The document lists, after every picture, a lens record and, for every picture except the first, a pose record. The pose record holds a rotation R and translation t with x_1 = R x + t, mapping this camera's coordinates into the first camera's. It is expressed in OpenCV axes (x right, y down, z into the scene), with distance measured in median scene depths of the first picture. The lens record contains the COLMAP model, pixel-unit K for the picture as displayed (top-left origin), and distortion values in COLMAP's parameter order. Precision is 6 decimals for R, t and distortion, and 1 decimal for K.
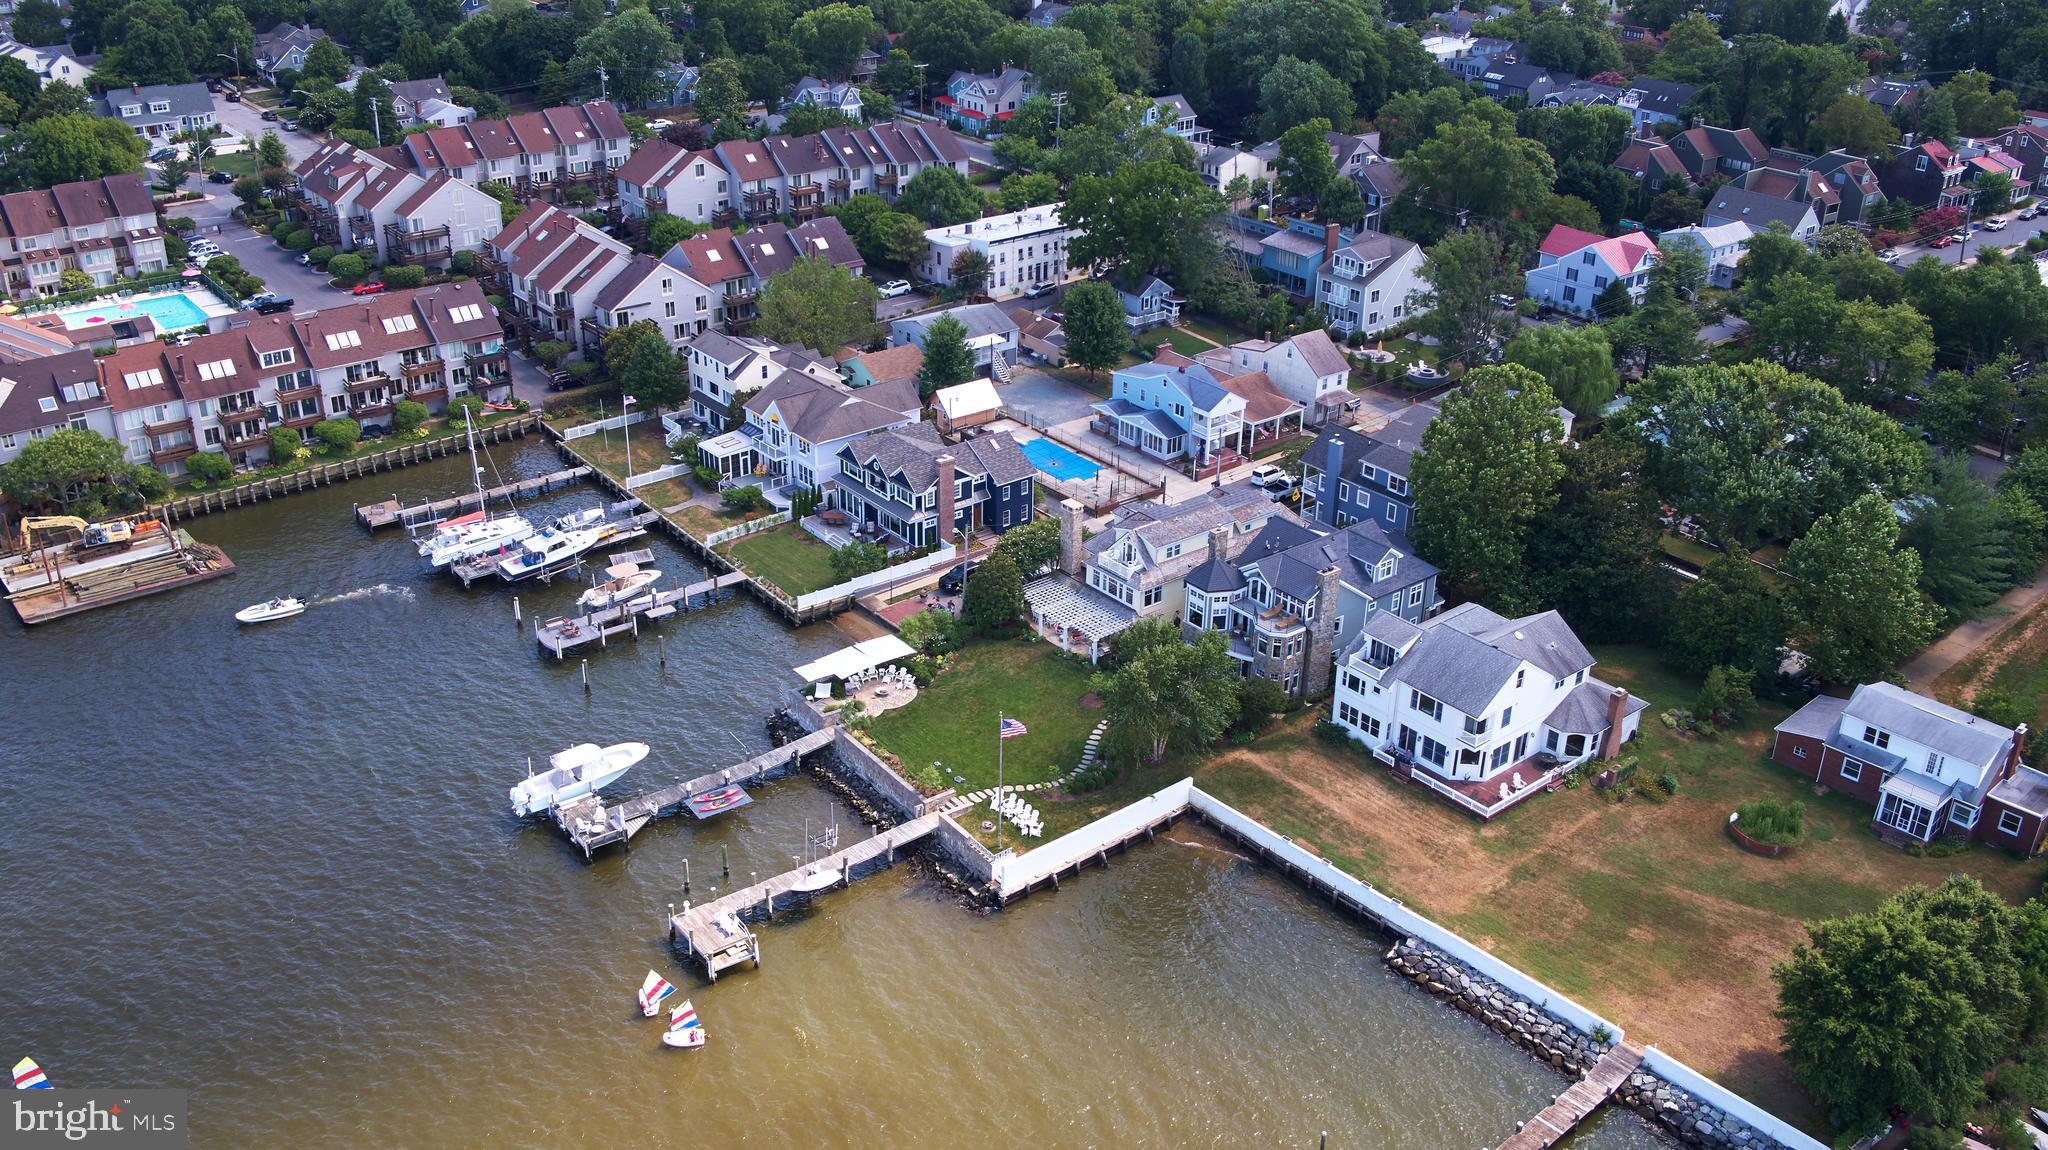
lens RADIAL K [[1778.9, 0, 995.2], [0, 1778.9, 526.0], [0, 0, 1]] dist [-0.060084, 0.024409]
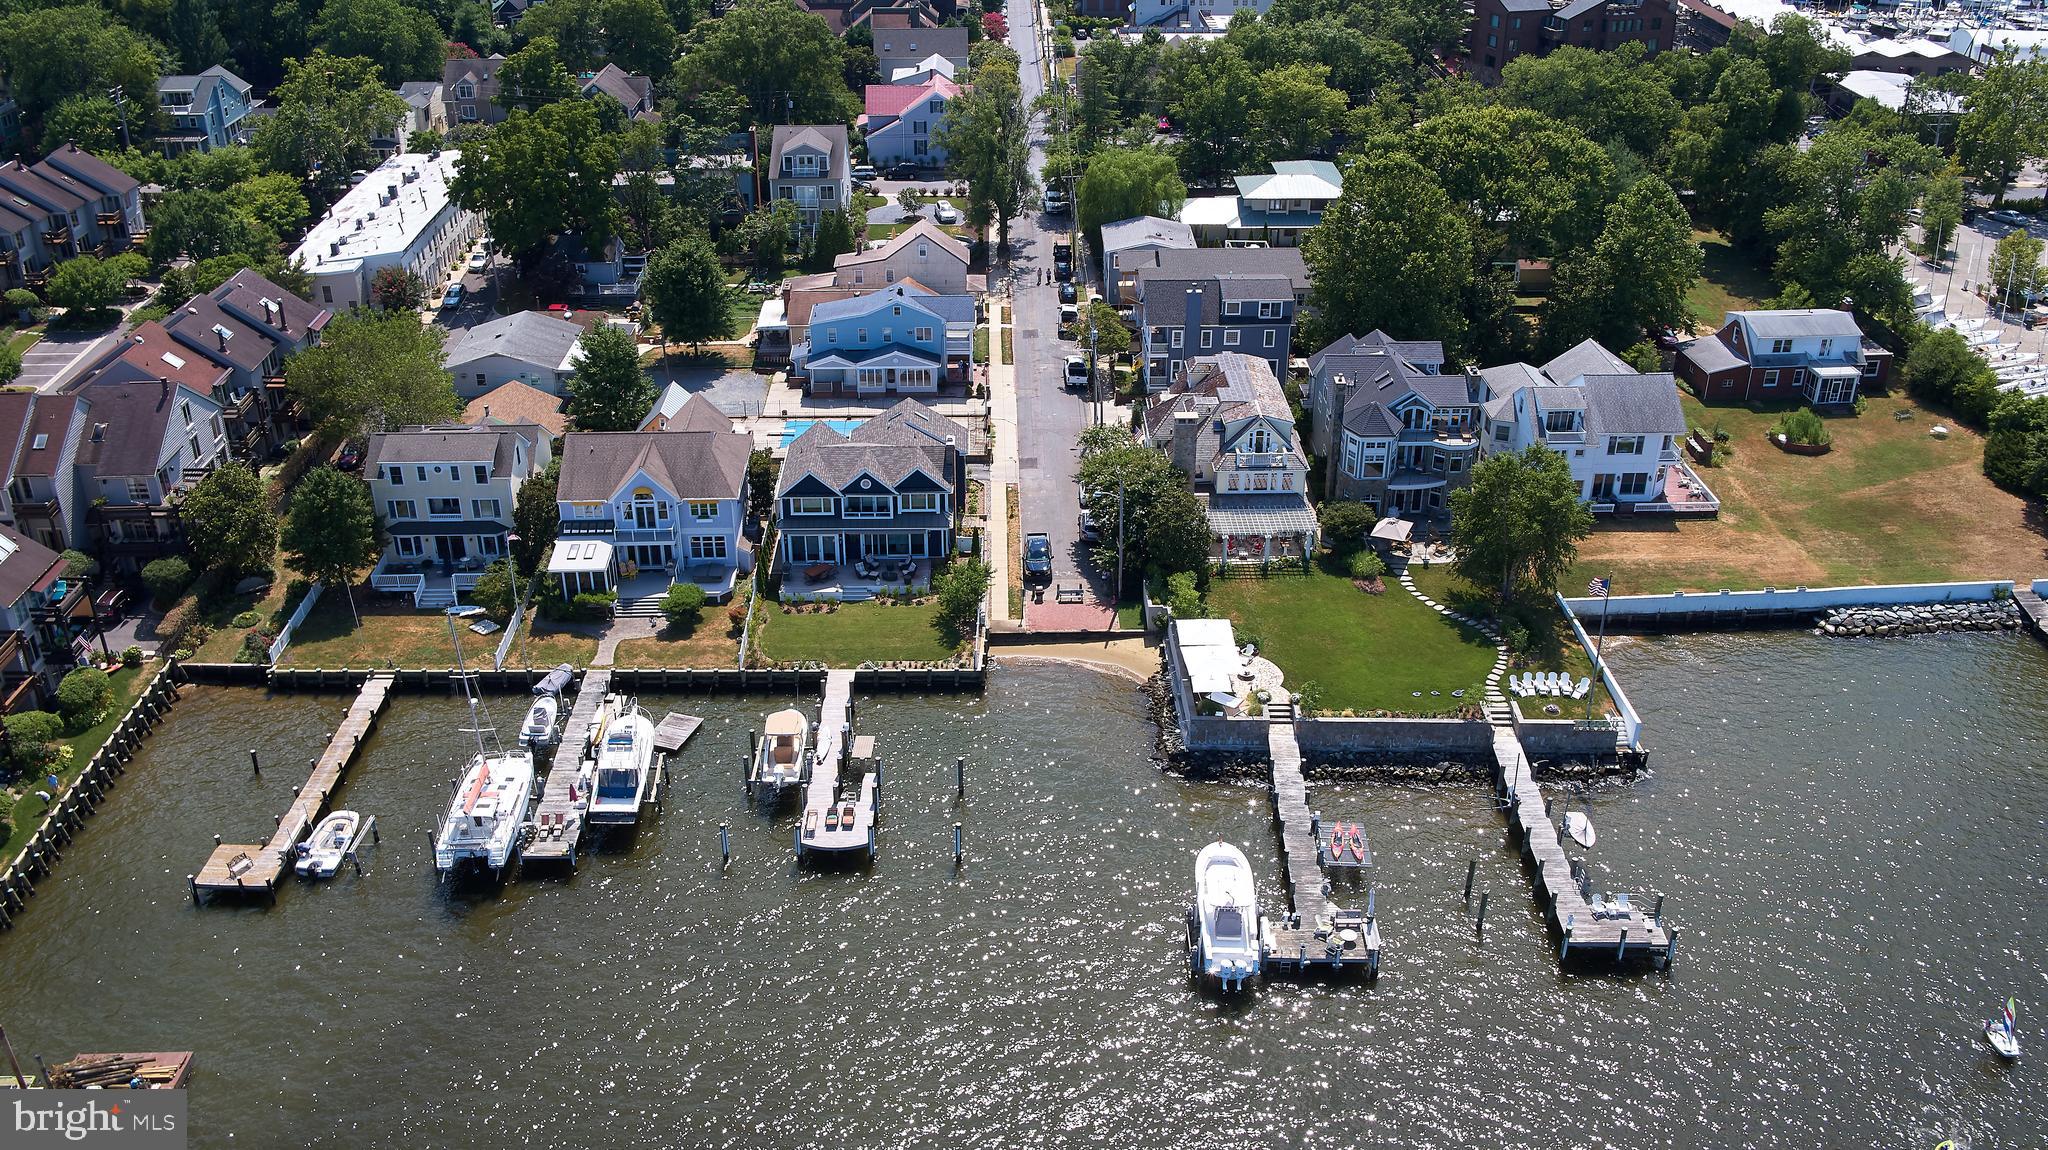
lens RADIAL K [[1778.9, 0, 1020.5], [0, 1778.9, 581.6], [0, 0, 1]] dist [-0.060084, 0.024409]
pose [[0.601571, -0.386943, 0.698847, -0.534698], [0.340720, 0.915568, 0.213645, -0.125232], [-0.722511, 0.109588, 0.682619, 0.373571]]
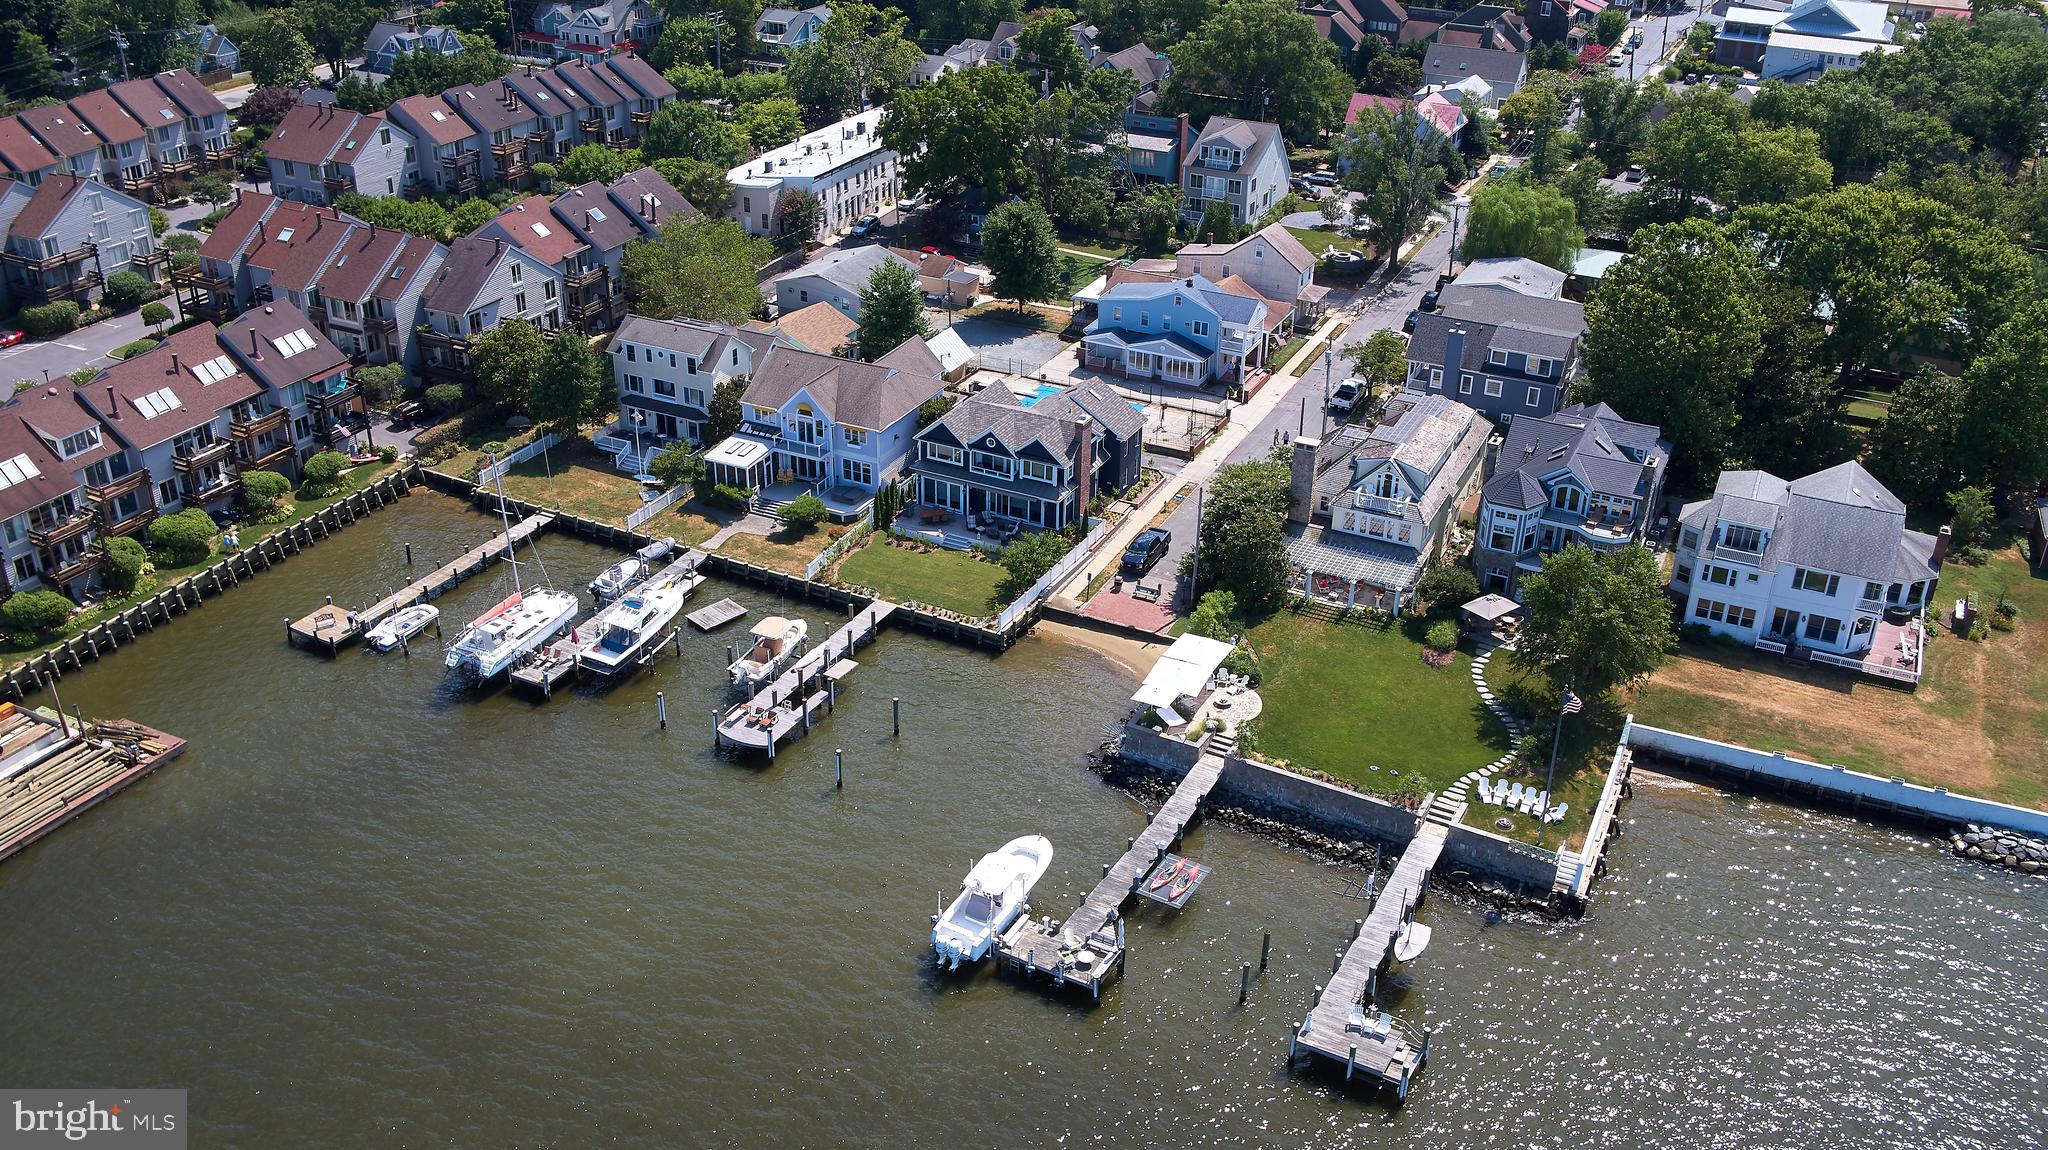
lens RADIAL K [[1778.9, 0, 1005.5], [0, 1778.9, 573.0], [0, 0, 1]] dist [-0.060084, 0.024409]
pose [[0.907722, -0.195837, 0.371064, -0.339863], [0.173834, 0.980448, 0.092209, -0.044133], [-0.381867, -0.019196, 0.924018, 0.211806]]
